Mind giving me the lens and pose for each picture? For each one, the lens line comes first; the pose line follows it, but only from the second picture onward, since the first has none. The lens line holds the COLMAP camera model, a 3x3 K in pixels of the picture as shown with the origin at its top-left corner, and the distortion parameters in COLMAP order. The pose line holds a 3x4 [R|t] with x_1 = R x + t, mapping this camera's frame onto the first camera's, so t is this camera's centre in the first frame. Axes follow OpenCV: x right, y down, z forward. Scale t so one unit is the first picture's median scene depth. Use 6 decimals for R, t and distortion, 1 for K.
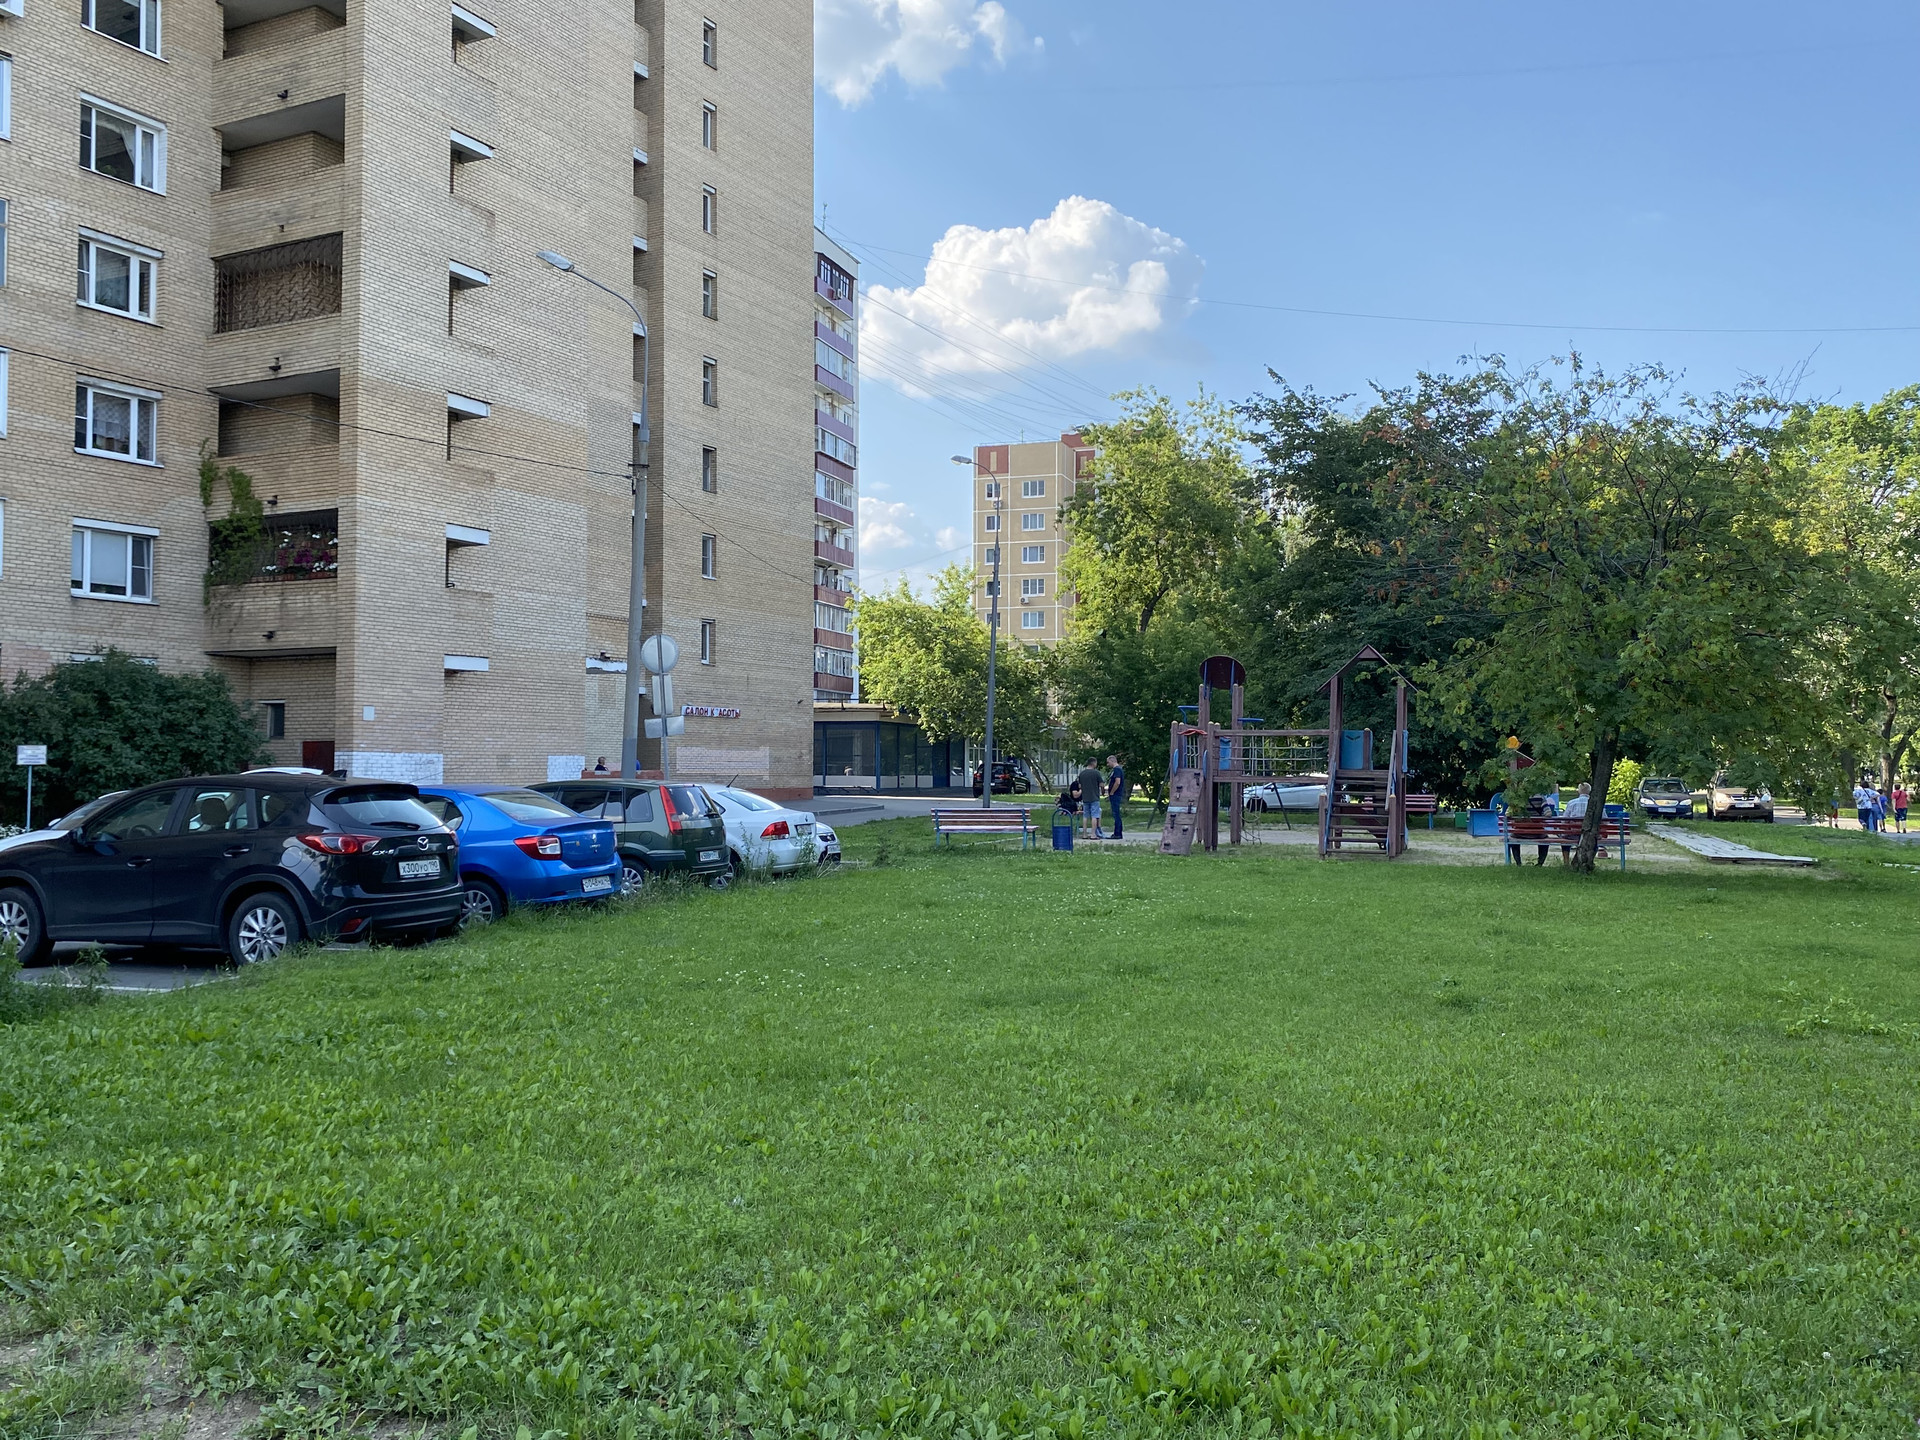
lens RADIAL K [[1596.6, 0, 960.0], [0, 1596.6, 720.0], [0, 0, 1]] dist [0.049995, -0.085933]
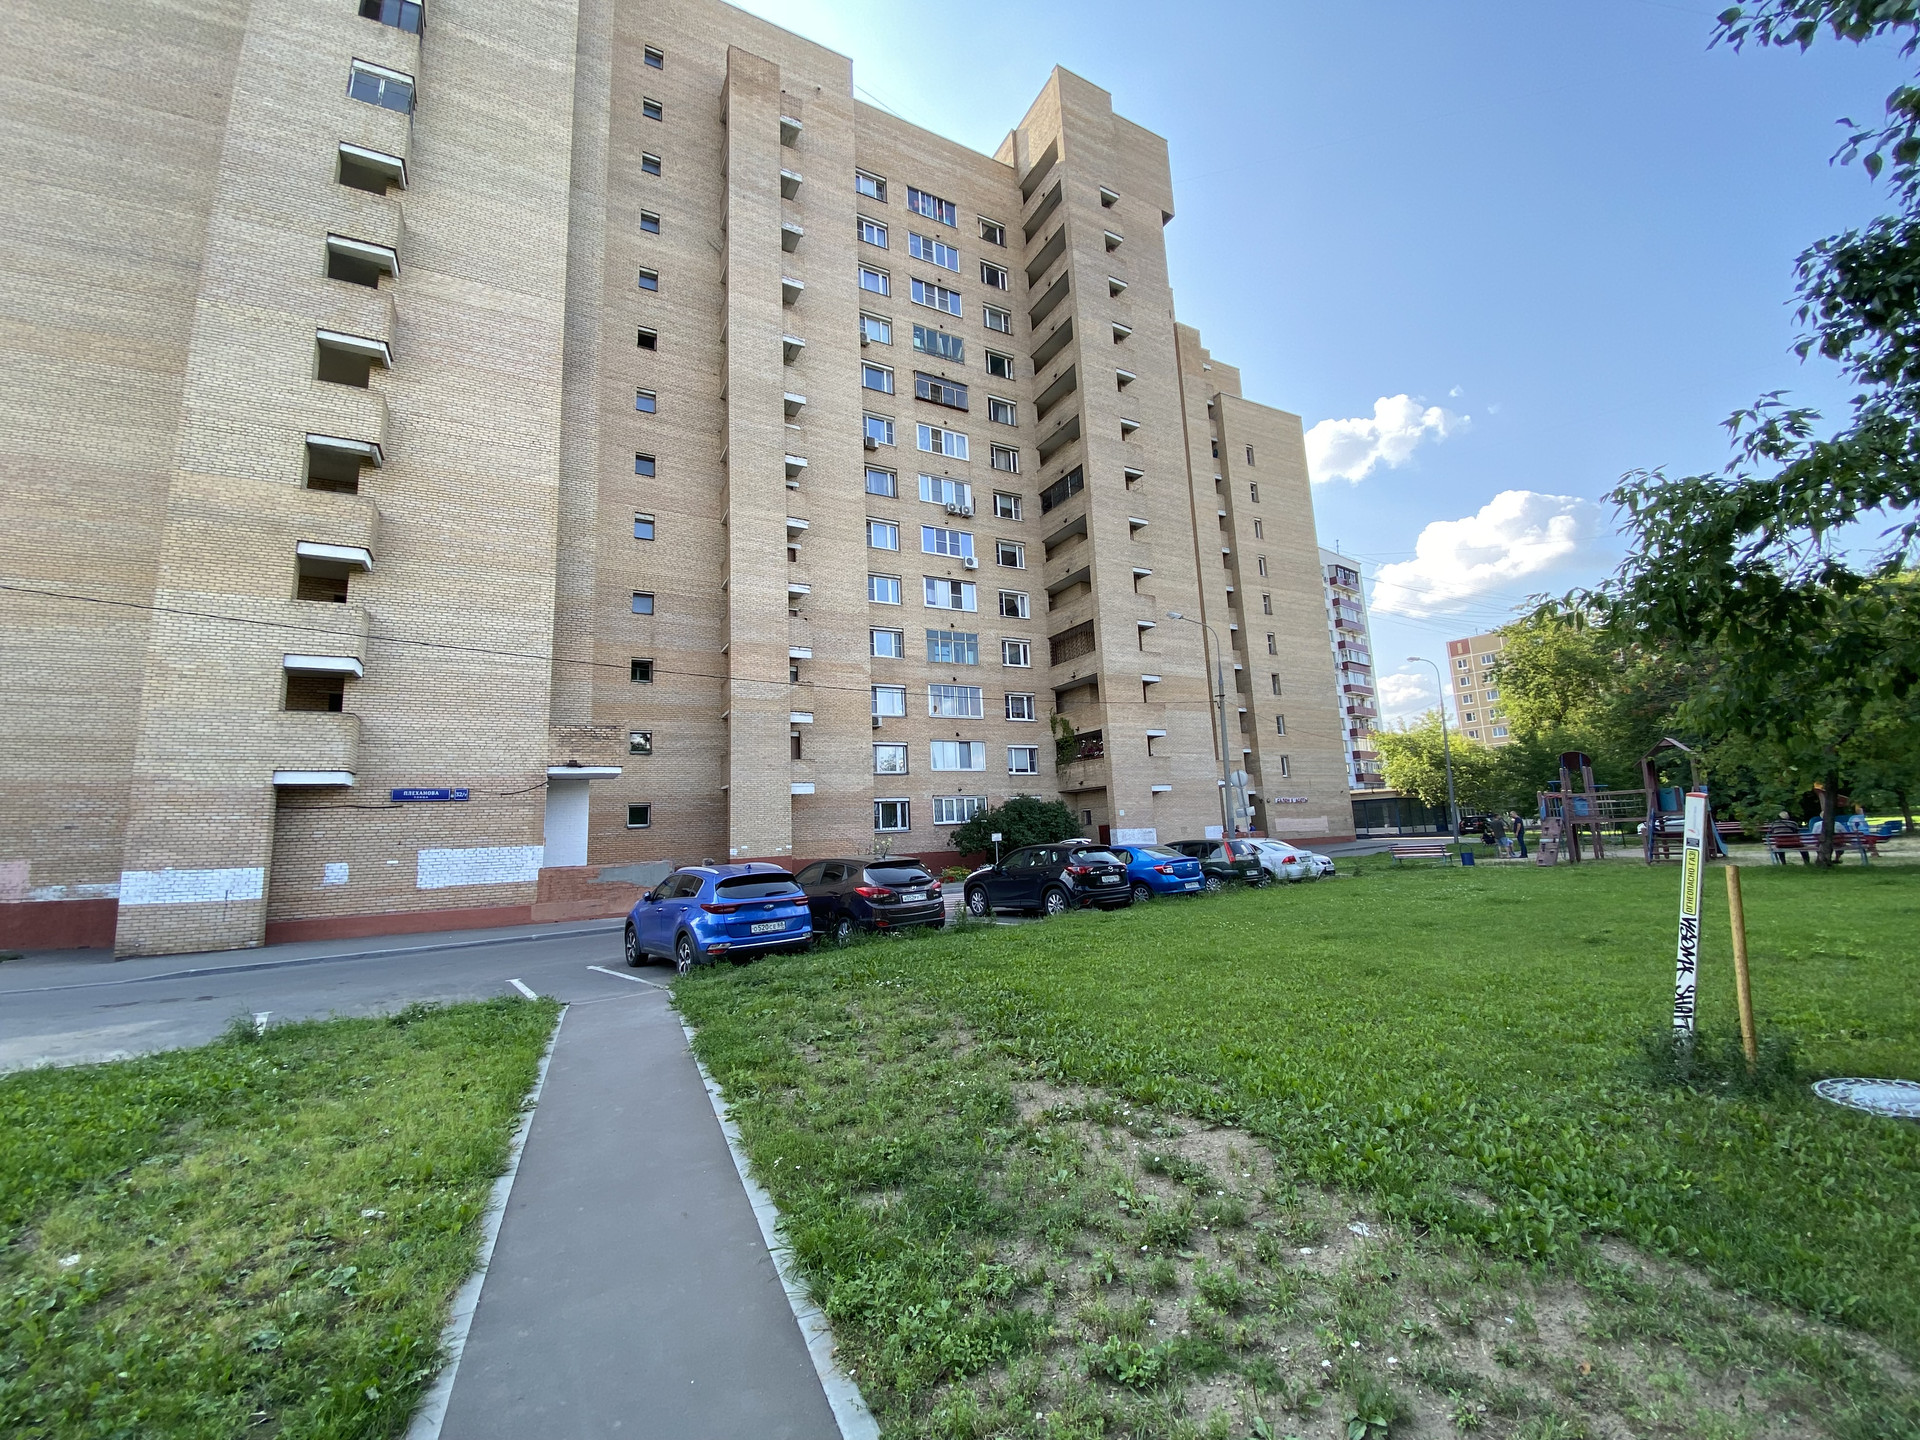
lens RADIAL K [[763.3, 0, 960.0], [0, 763.3, 720.0], [0, 0, 1]] dist [-0.042978, -0.000054]
pose [[0.822294, -0.121231, -0.556000, 0.078190], [0.056703, 0.989637, -0.131922, -0.005477], [0.566231, 0.076952, 0.820647, -0.066753]]
